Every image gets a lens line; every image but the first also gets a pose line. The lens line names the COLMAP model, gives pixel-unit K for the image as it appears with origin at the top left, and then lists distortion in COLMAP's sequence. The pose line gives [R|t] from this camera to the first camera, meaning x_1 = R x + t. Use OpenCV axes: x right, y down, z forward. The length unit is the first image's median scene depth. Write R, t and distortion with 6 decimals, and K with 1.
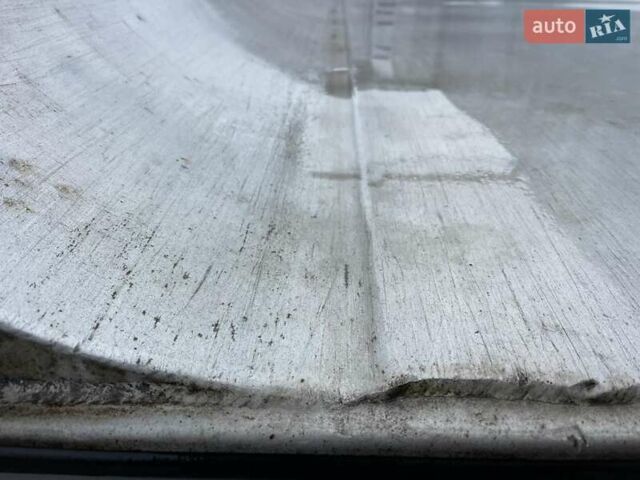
lens RADIAL K [[481.7, 0, 320.0], [0, 481.7, 240.0], [0, 0, 1]] dist [0.110849, -0.143921]
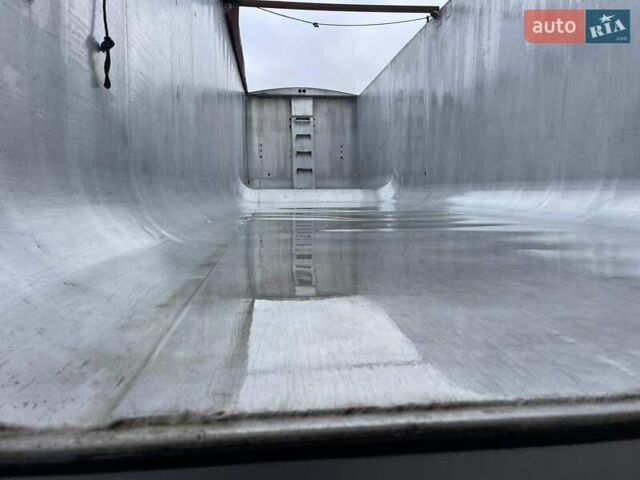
lens RADIAL K [[481.7, 0, 320.0], [0, 481.7, 240.0], [0, 0, 1]] dist [0.110849, -0.143921]
pose [[0.992592, -0.038087, 0.115368, 0.738146], [0.080515, 0.917339, -0.389880, 0.448979], [-0.090982, 0.396280, 0.913610, -1.098555]]
